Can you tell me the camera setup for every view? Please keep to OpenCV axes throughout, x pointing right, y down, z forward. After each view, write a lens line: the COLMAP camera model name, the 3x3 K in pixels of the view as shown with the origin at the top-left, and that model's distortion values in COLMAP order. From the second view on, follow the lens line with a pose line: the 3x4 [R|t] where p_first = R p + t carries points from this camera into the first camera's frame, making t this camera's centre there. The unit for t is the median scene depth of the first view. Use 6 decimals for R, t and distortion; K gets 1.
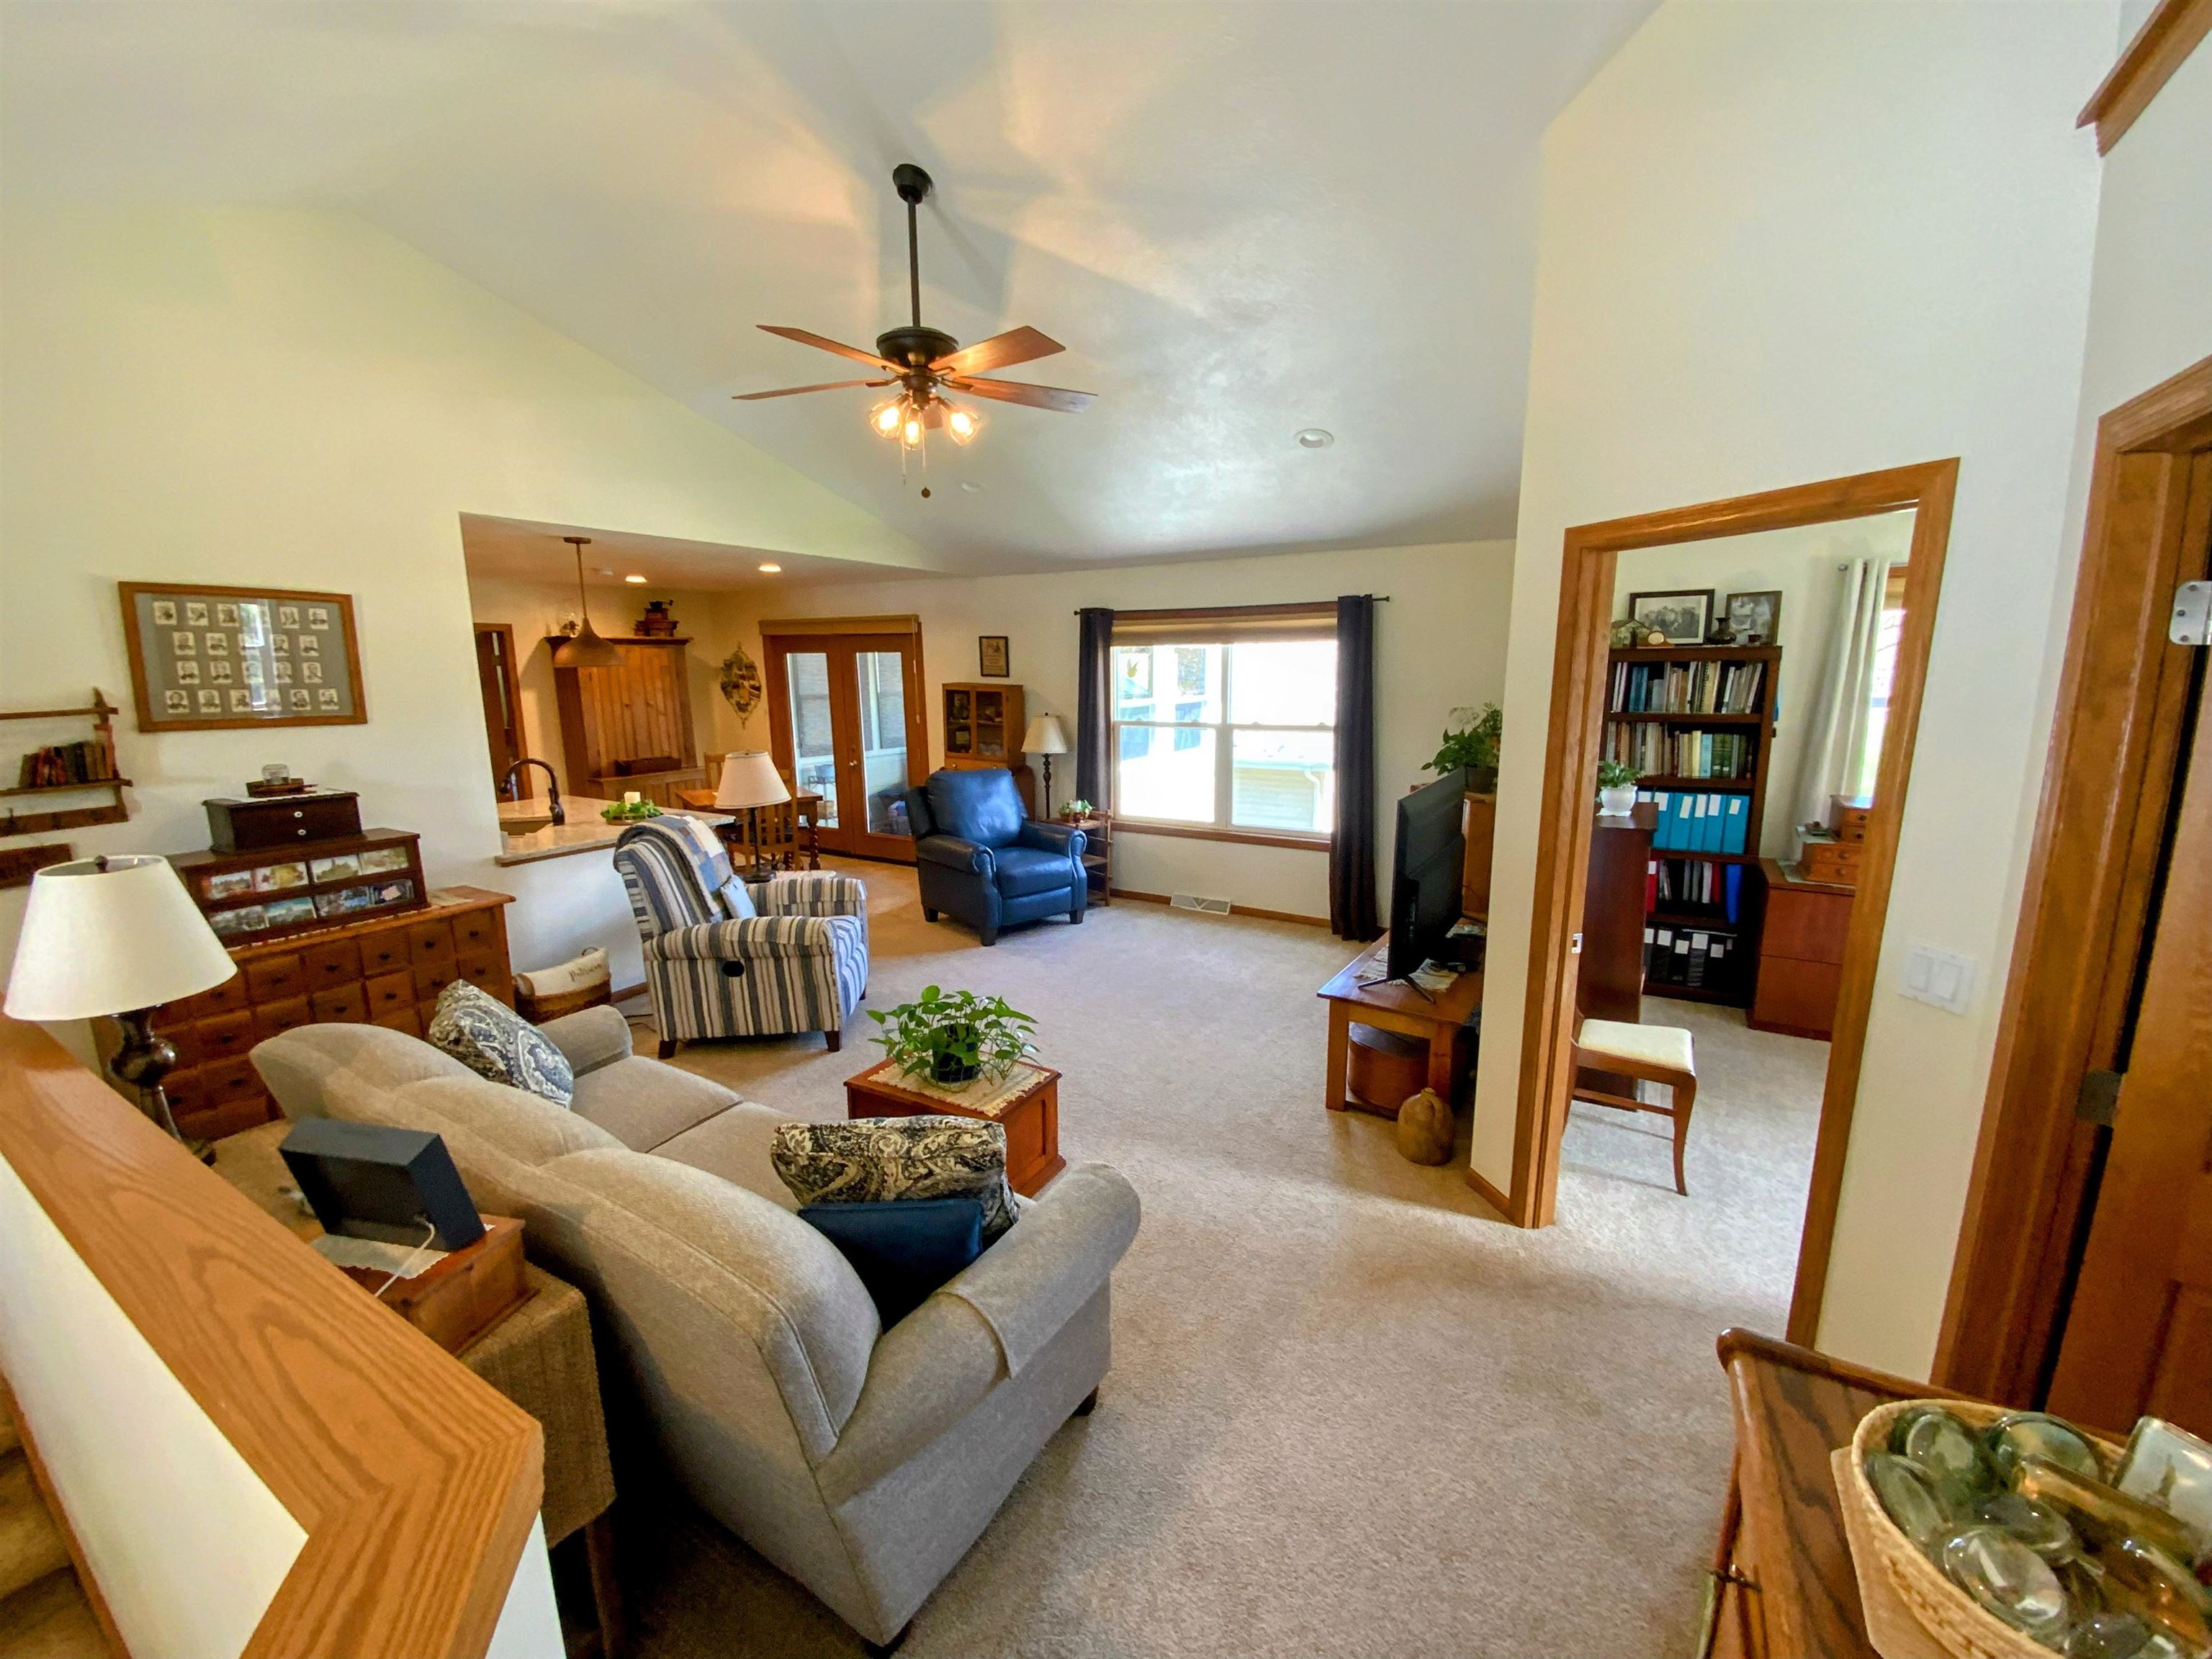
lens RADIAL K [[900.5, 0, 1109.6], [0, 900.5, 823.6], [0, 0, 1]] dist [0.011006, -0.008396]
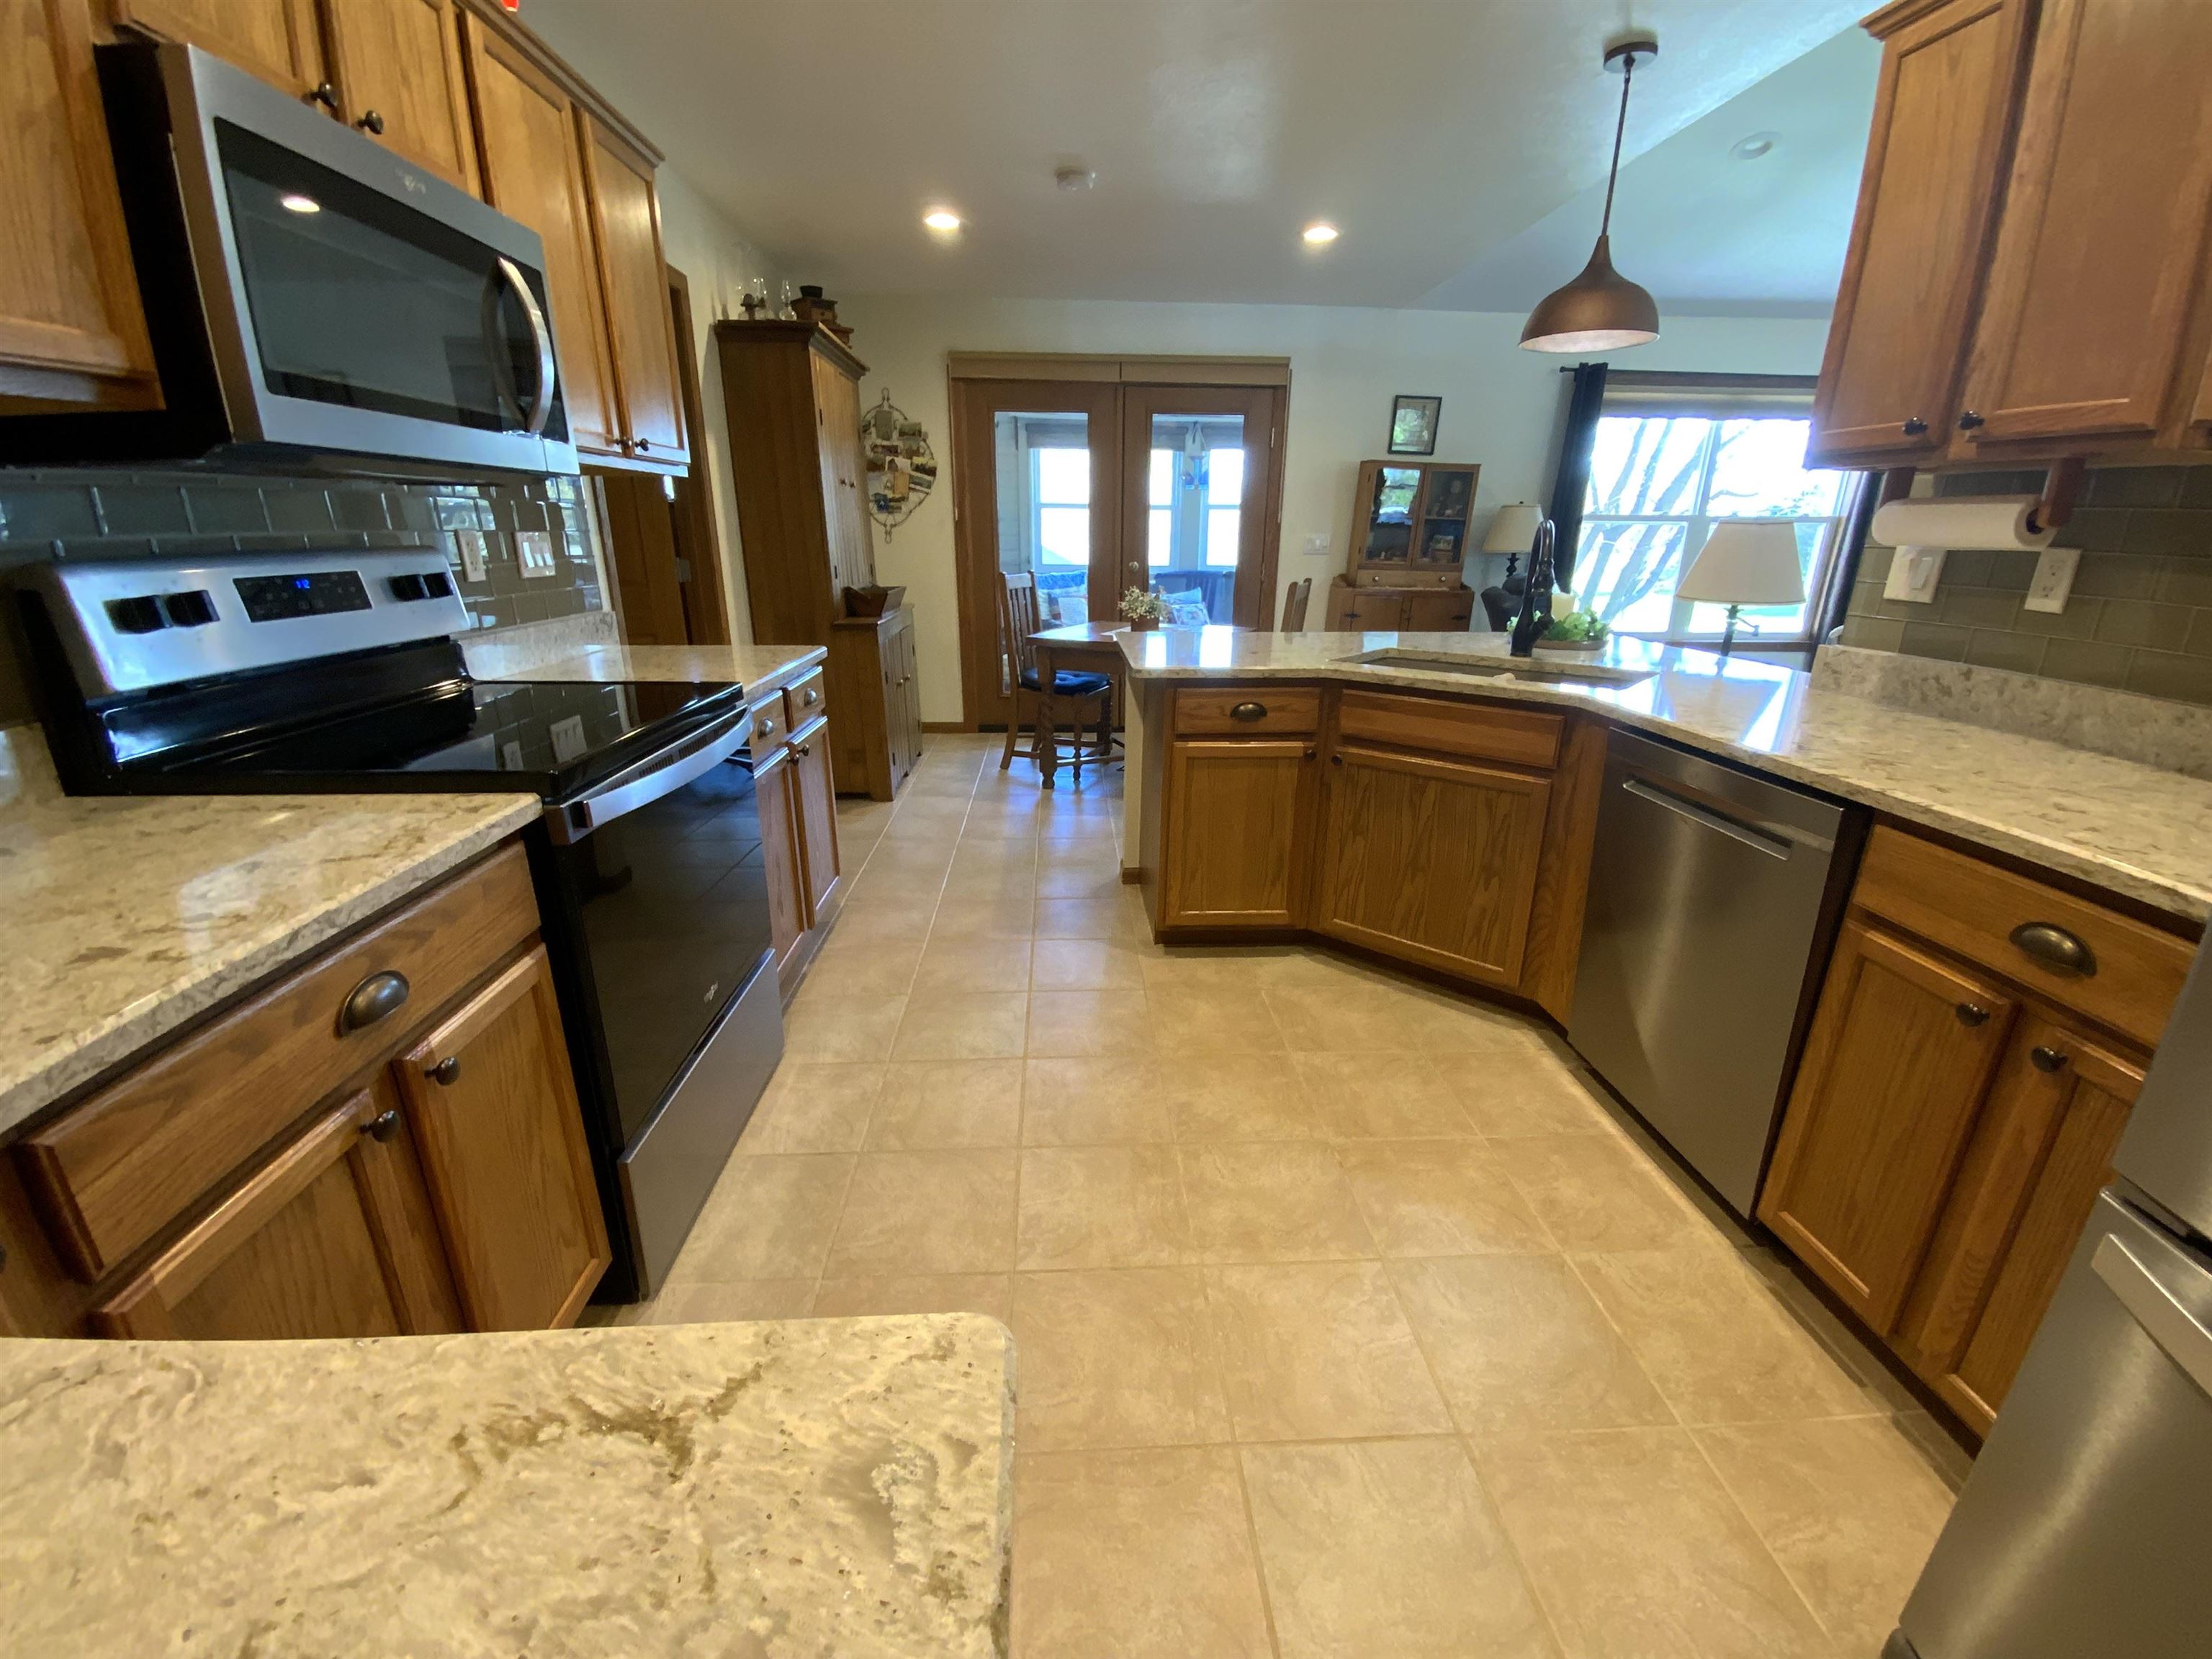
lens RADIAL K [[900.5, 0, 1103.8], [0, 900.5, 827.5], [0, 0, 1]] dist [0.011006, -0.008396]
pose [[0.834288, -0.159422, 0.527776, -1.060049], [0.082120, 0.982535, 0.166977, -0.008494], [-0.545178, -0.095966, 0.832809, 0.659522]]
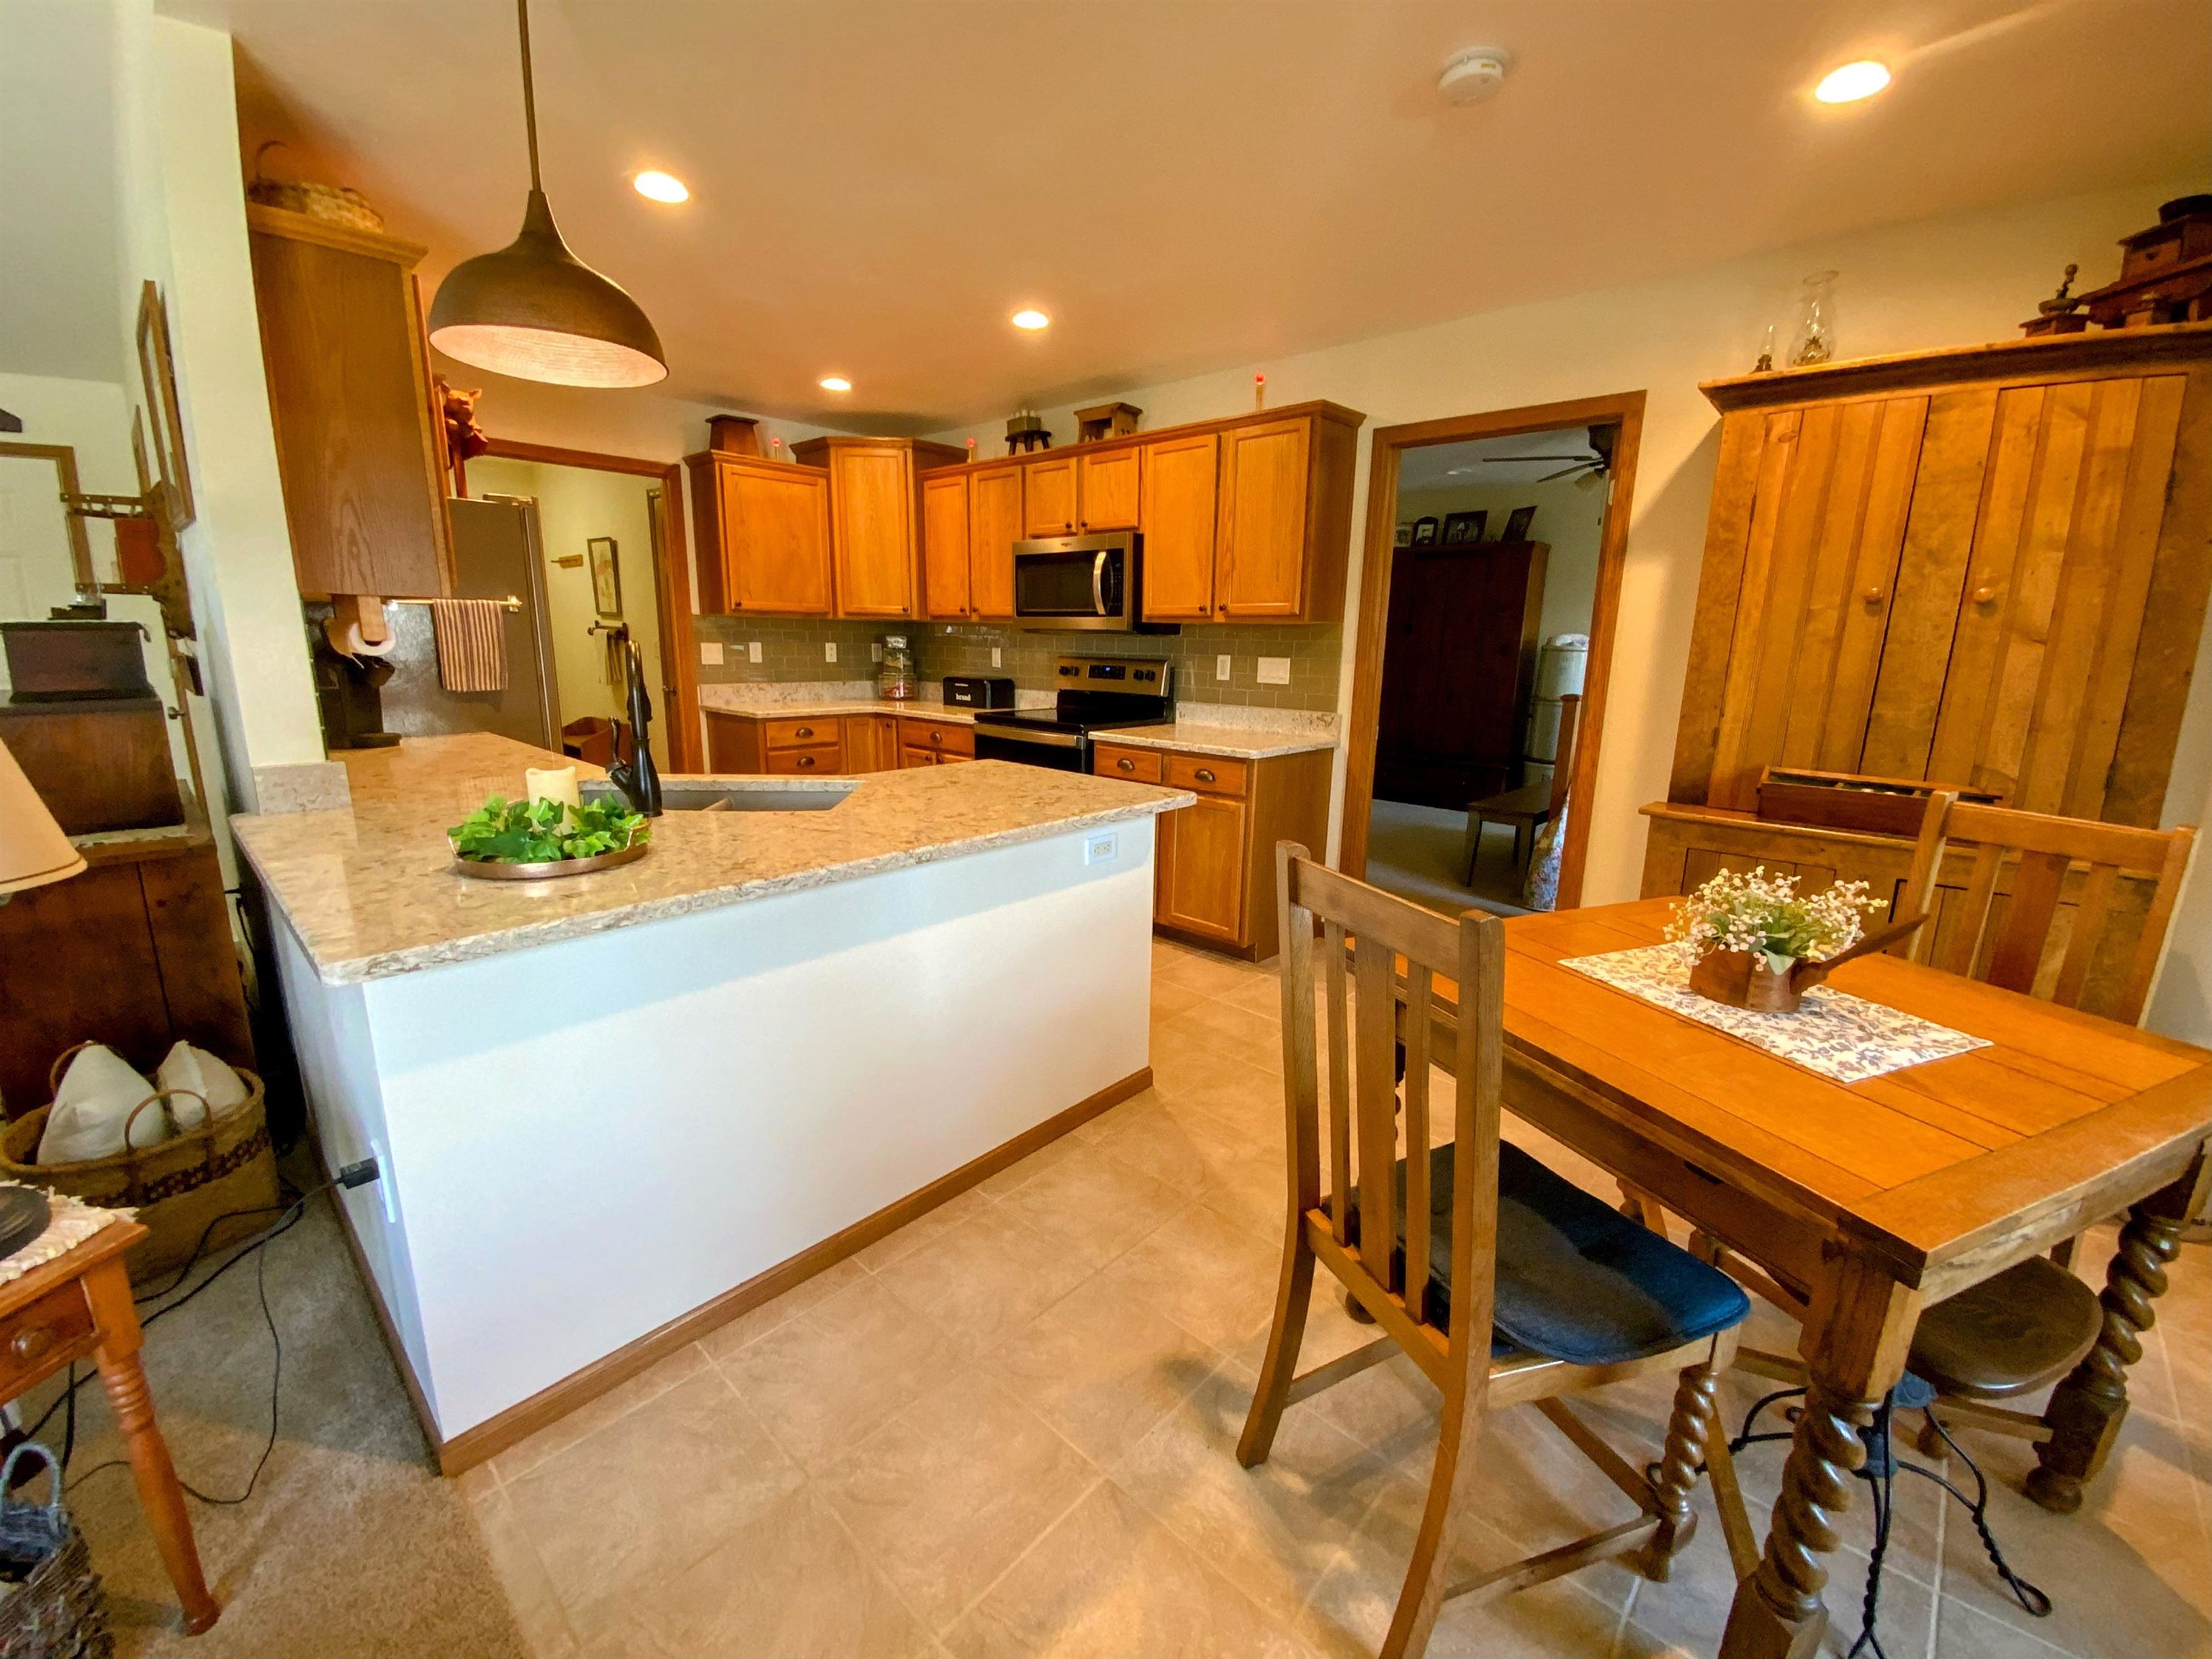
lens RADIAL K [[900.5, 0, 1103.7], [0, 900.5, 837.4], [0, 0, 1]] dist [0.011006, -0.008396]
pose [[-0.220725, 0.217114, -0.950864, -0.270674], [-0.185907, 0.947670, 0.259539, -0.128140], [0.957454, 0.234059, -0.168811, 1.225706]]
